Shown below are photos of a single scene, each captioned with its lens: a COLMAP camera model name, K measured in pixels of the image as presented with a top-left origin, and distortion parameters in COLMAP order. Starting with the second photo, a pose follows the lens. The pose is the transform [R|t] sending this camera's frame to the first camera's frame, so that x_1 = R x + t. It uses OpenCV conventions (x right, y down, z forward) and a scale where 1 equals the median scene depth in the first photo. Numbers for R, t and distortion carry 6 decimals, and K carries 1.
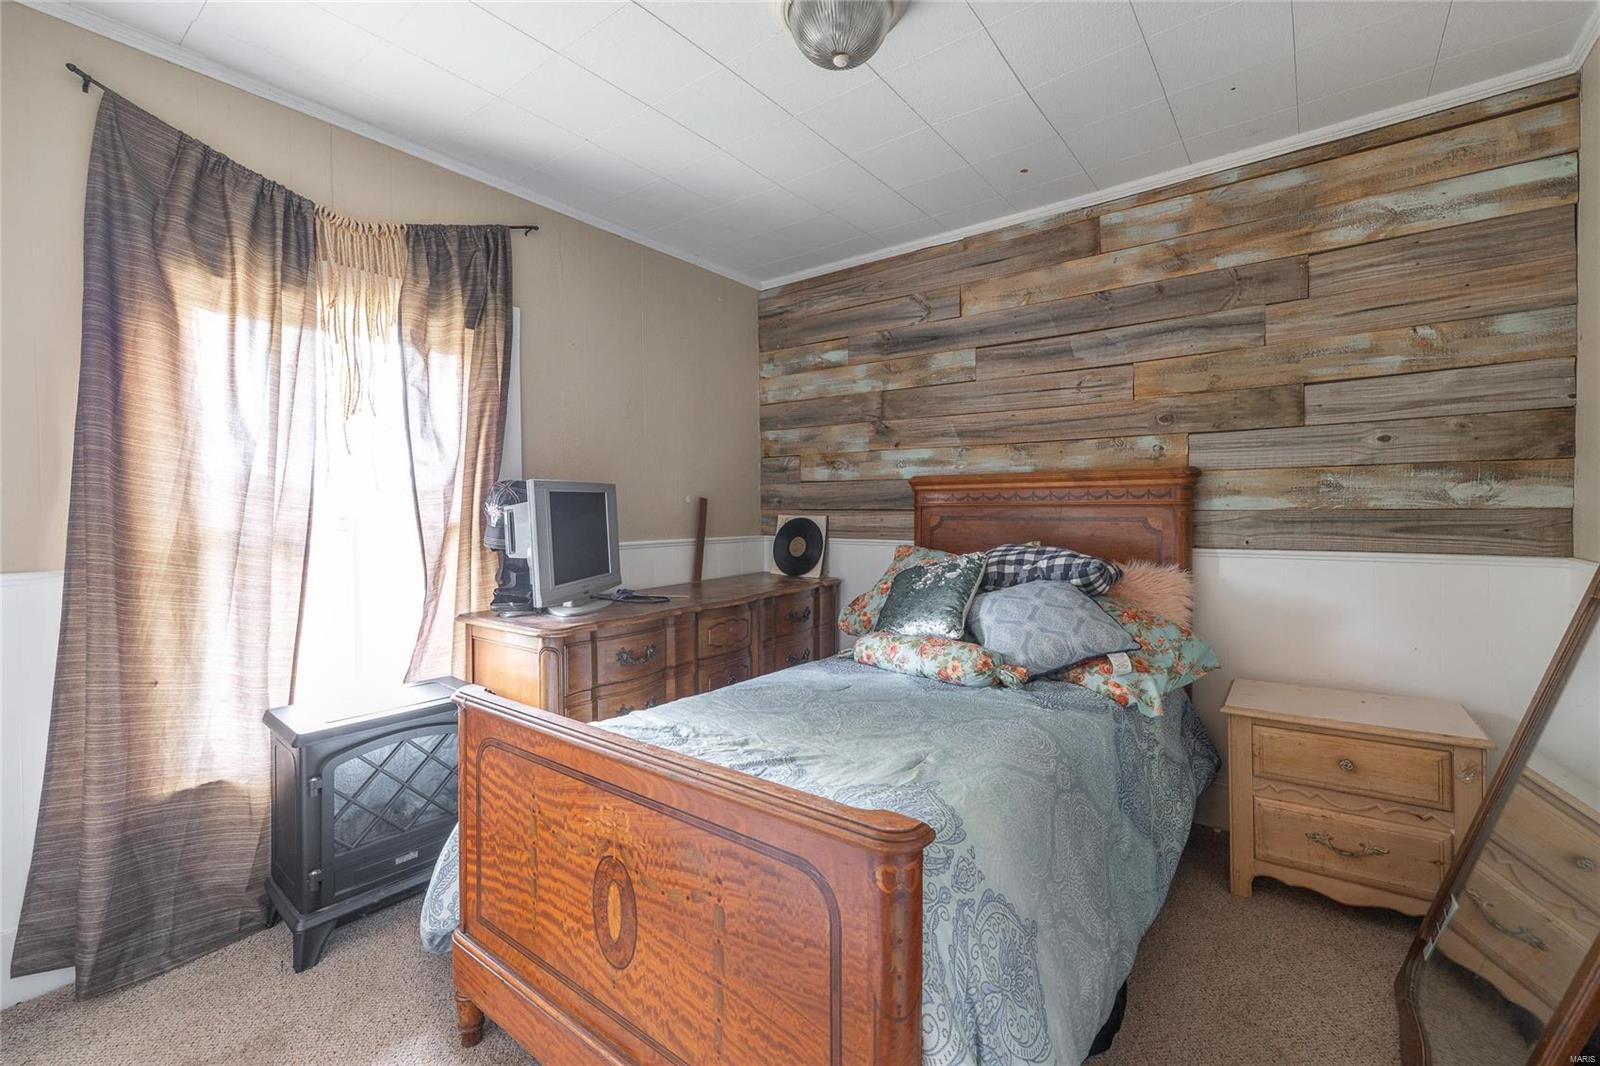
lens RADIAL K [[680.9, 0, 803.1], [0, 680.9, 521.1], [0, 0, 1]] dist [-0.000003, -0.000001]
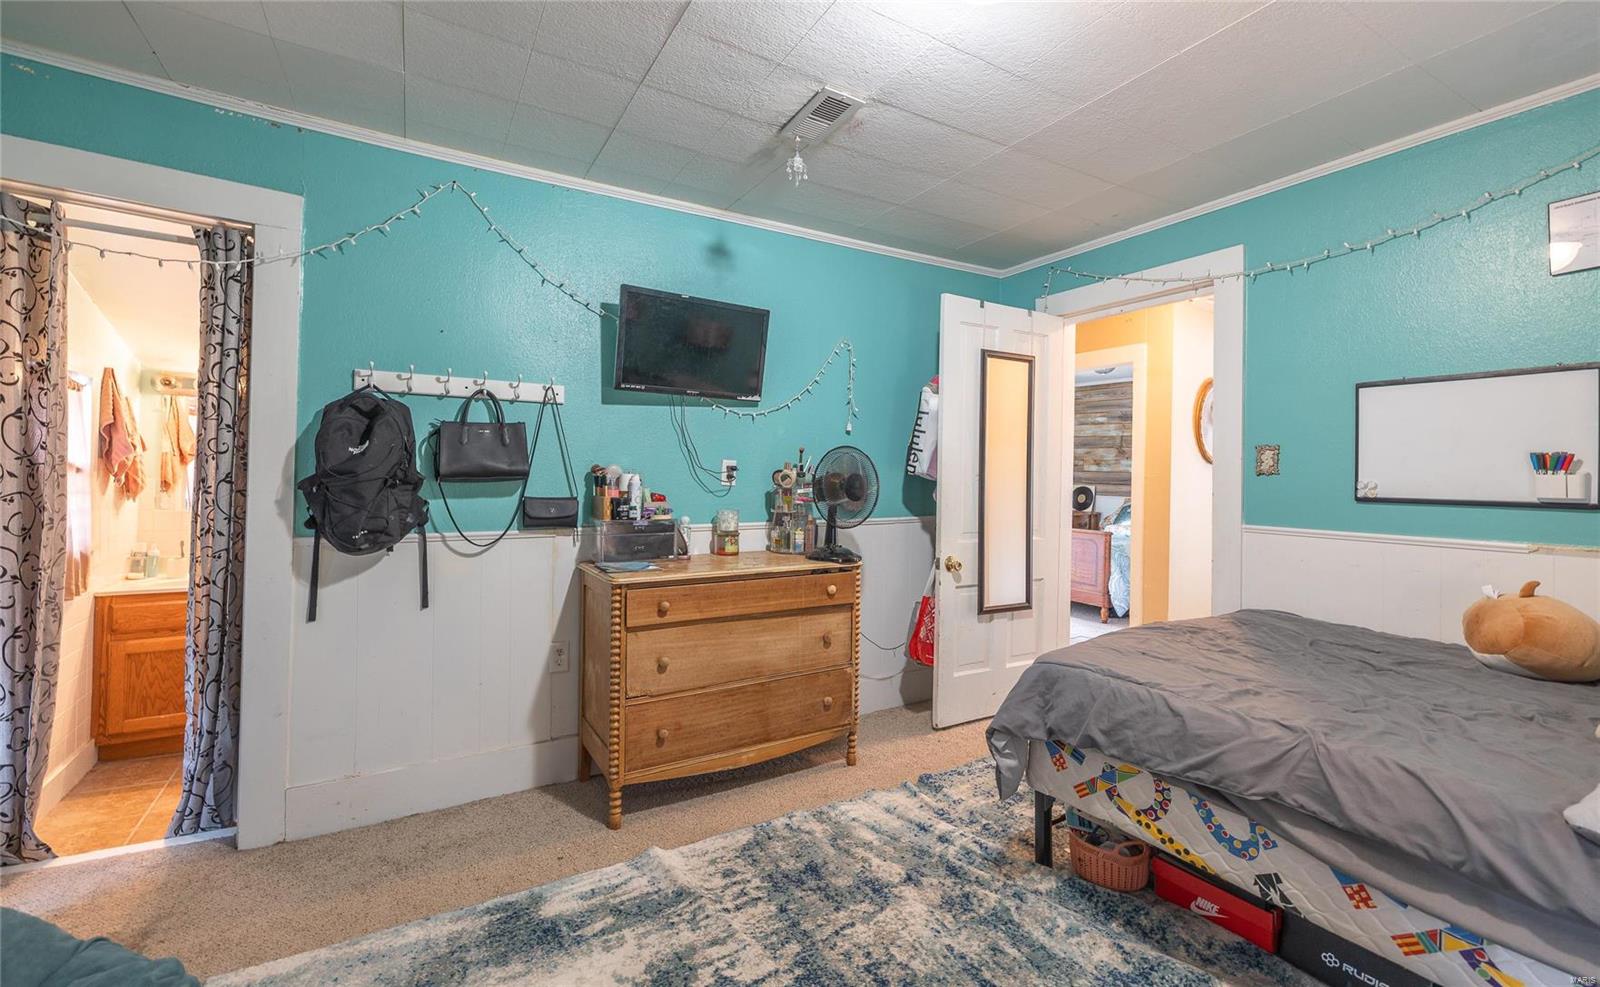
lens RADIAL K [[659.7, 0, 799.9], [0, 659.7, 484.6], [0, 0, 1]] dist [-0.000372, -0.000005]
pose [[0.928322, 0.024761, -0.370953, -0.070533], [-0.026046, 0.999660, 0.001548, 0.011323], [0.370865, 0.008224, 0.928651, -1.565177]]
